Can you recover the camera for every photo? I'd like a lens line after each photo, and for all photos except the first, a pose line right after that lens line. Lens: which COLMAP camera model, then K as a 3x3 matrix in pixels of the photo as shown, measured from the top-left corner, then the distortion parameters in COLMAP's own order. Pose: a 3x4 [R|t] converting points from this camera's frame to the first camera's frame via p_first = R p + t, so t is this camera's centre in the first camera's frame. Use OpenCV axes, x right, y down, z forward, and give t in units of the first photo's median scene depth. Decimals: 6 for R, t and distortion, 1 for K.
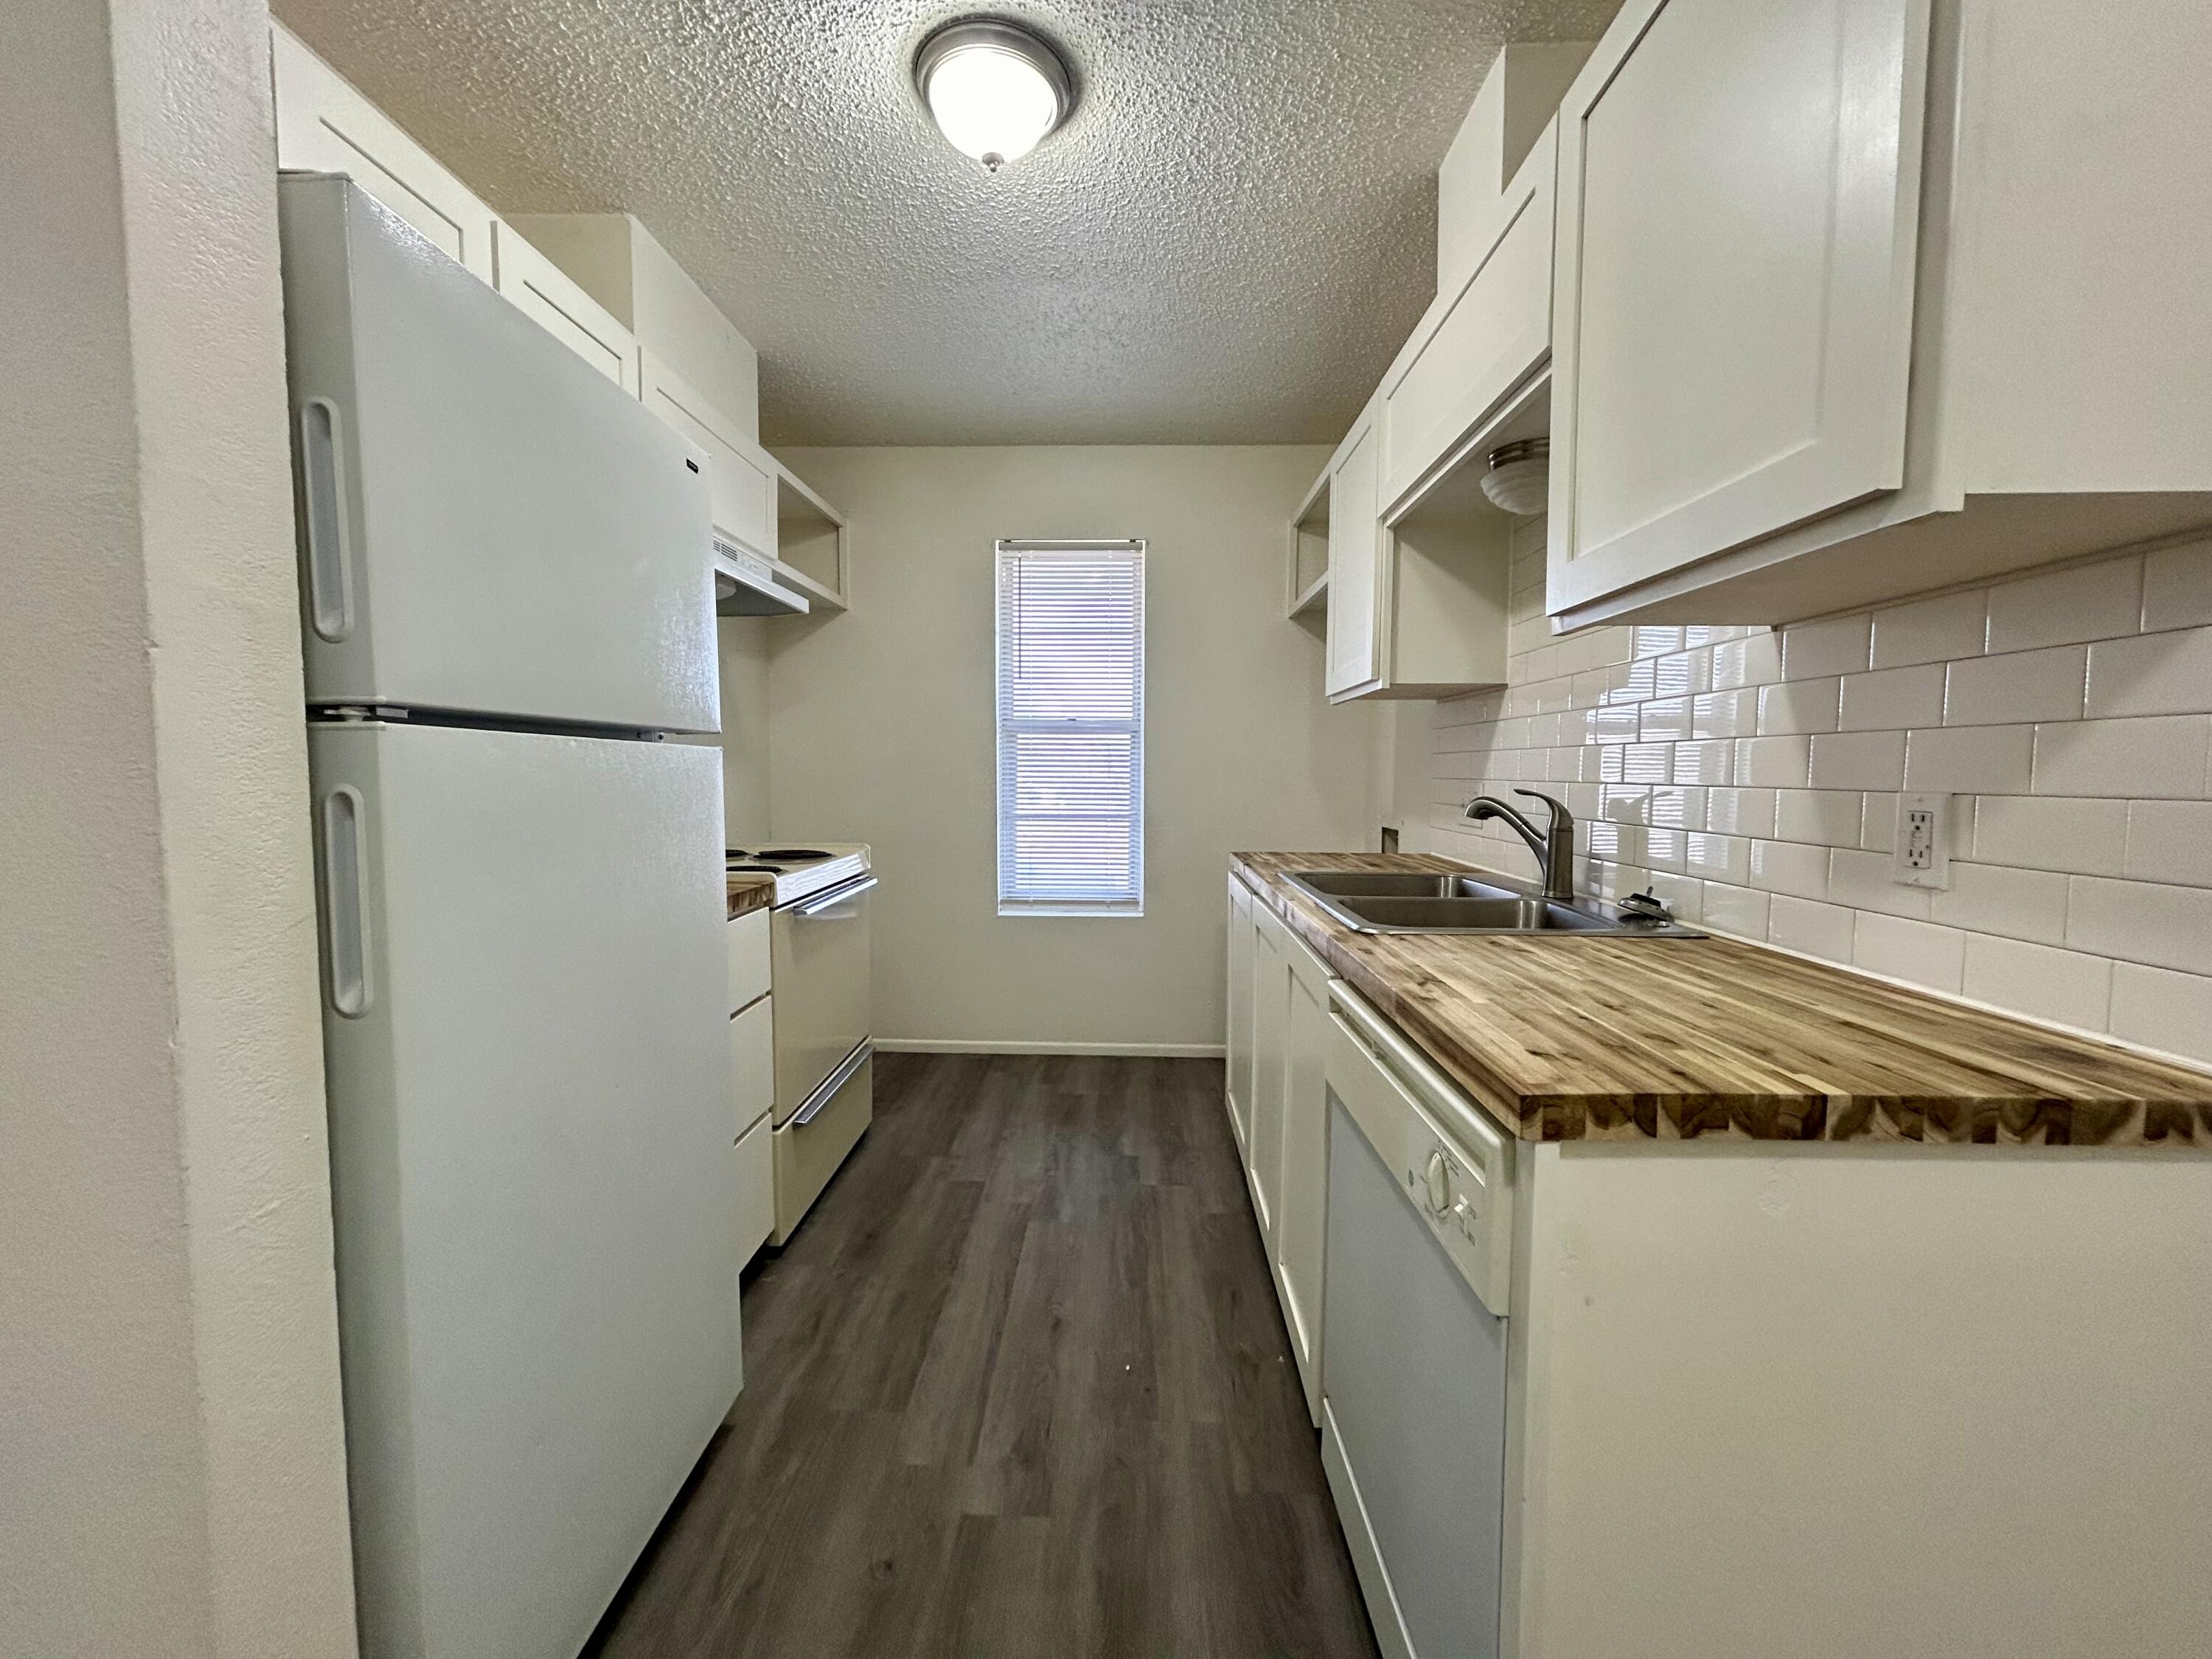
lens RADIAL K [[887.3, 0, 1105.6], [0, 887.3, 828.9], [0, 0, 1]] dist [0.001066, 0.000047]
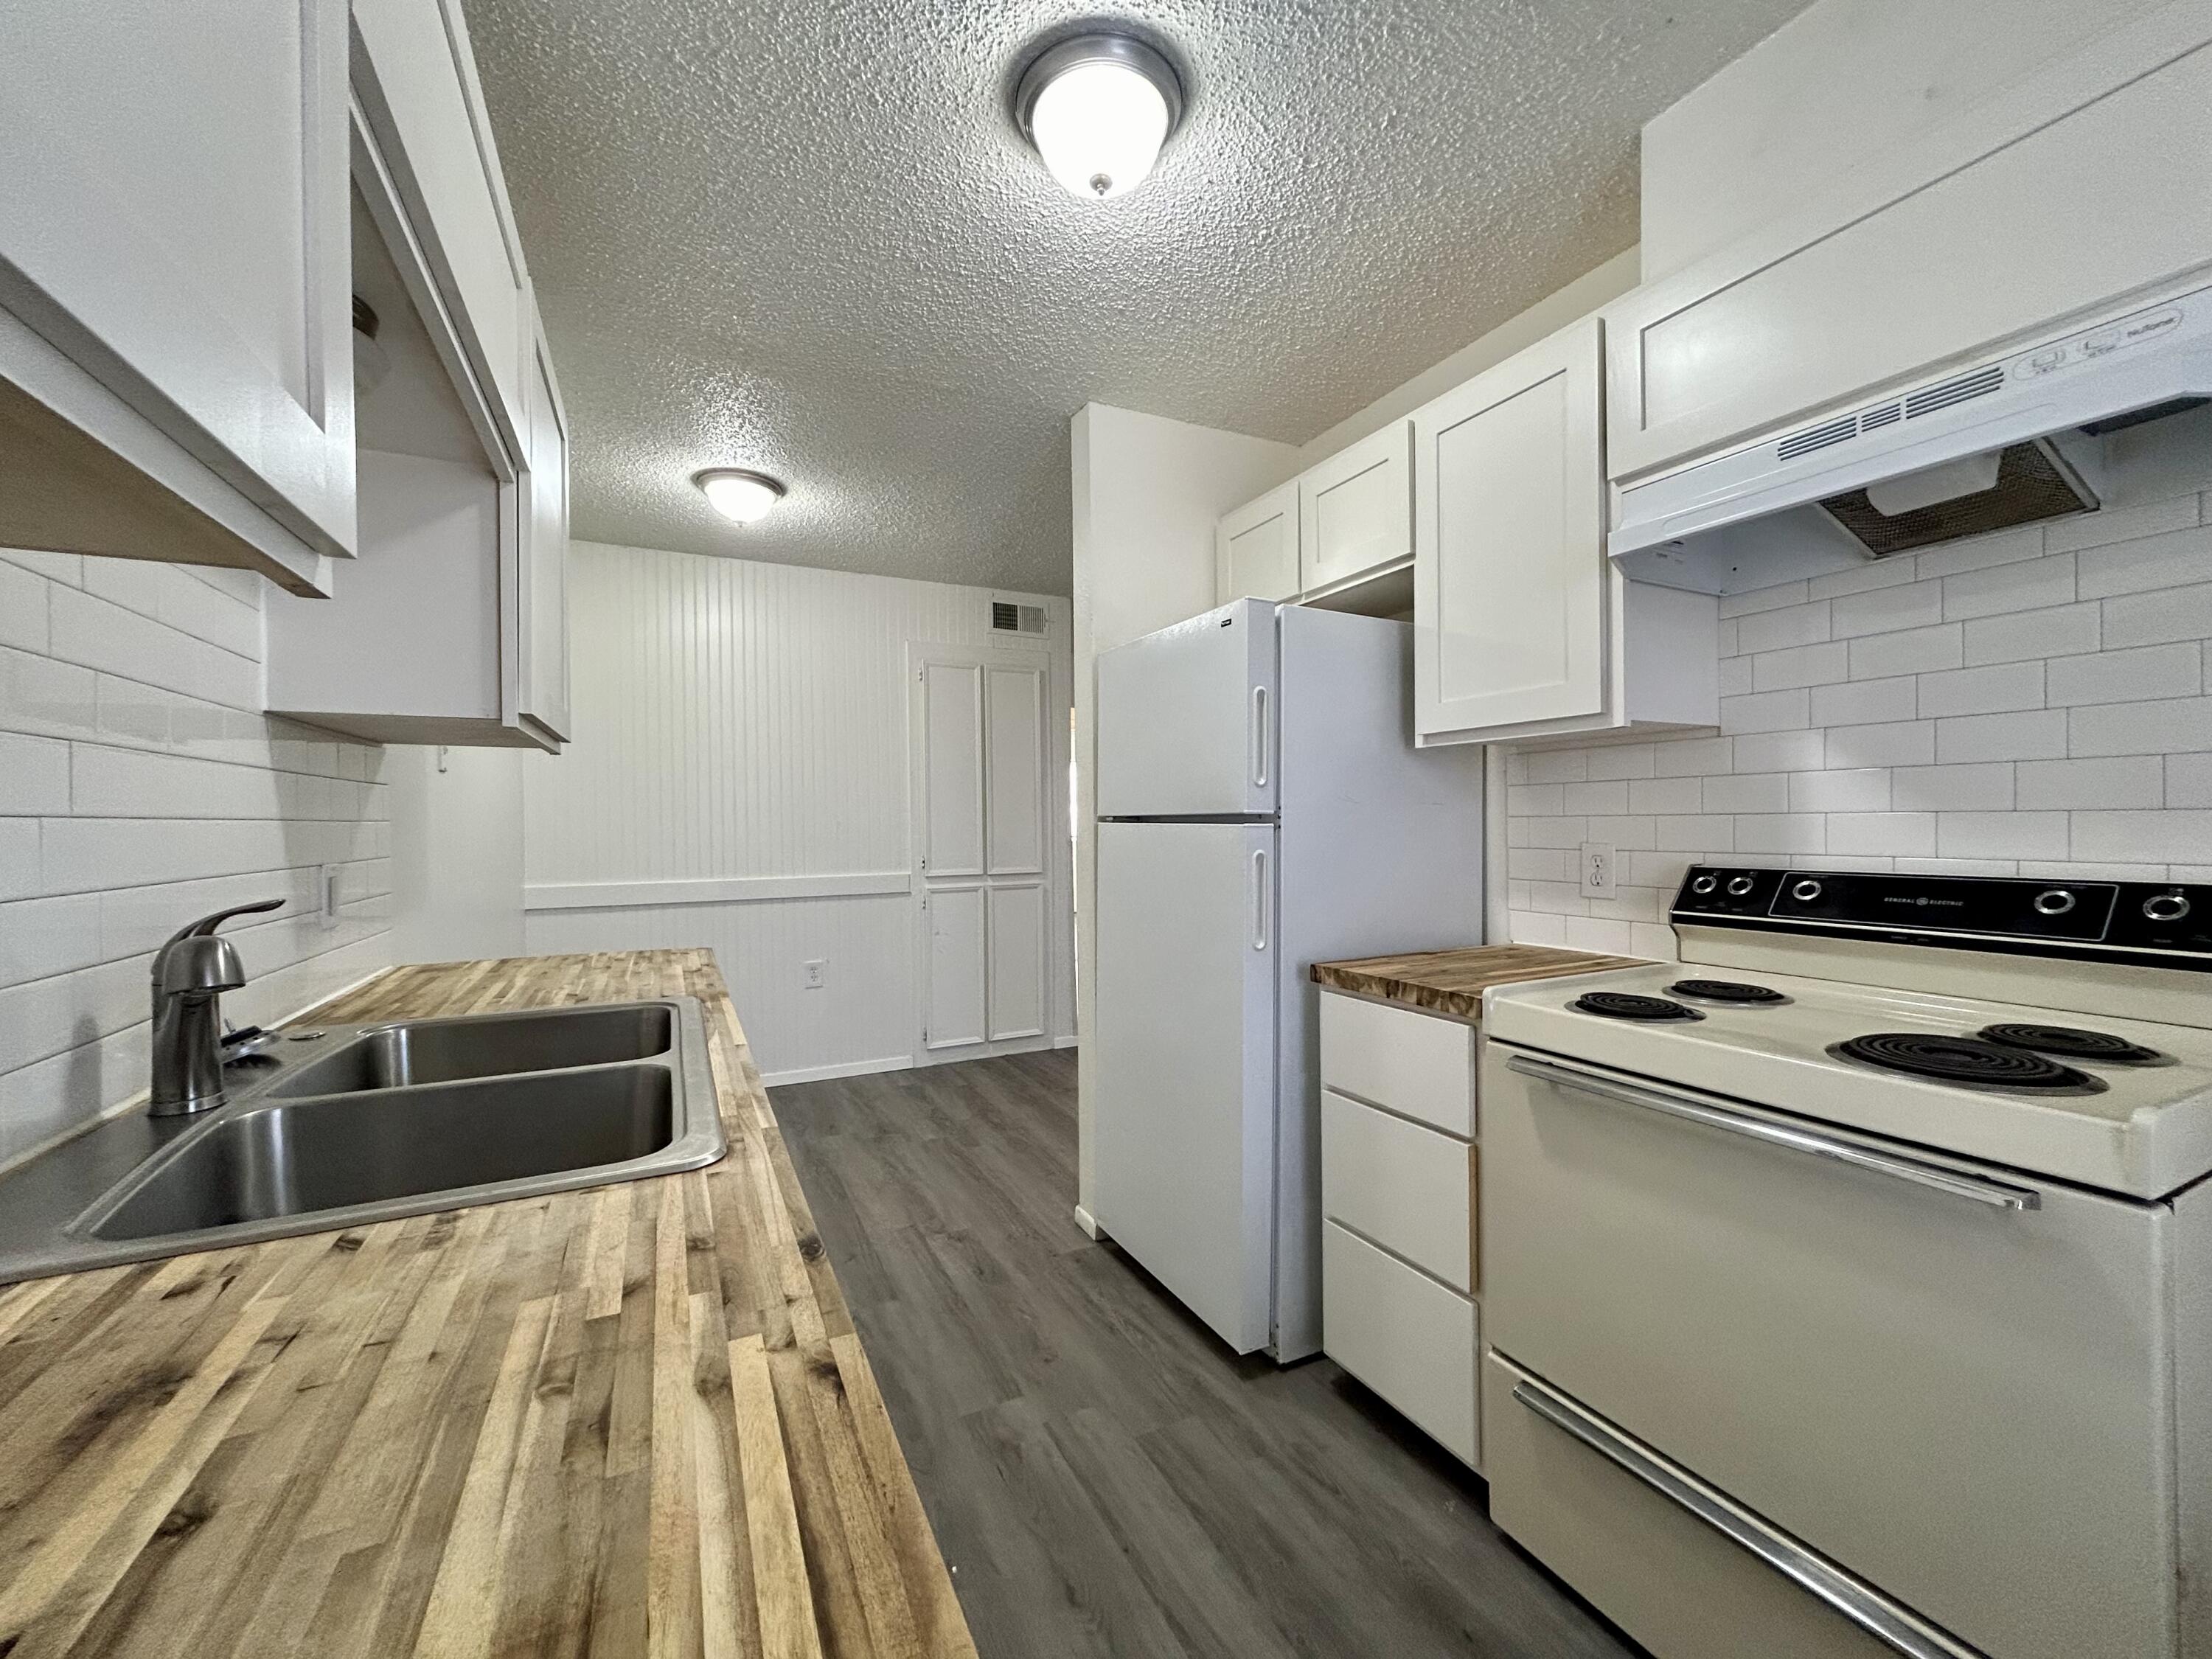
lens RADIAL K [[887.3, 0, 1106.0], [0, 887.3, 826.1], [0, 0, 1]] dist [0.001066, 0.000047]
pose [[-0.884867, 0.005376, -0.465814, 0.308481], [-0.025905, 0.997818, 0.060725, -0.152702], [0.465124, 0.065800, -0.882797, 1.917719]]
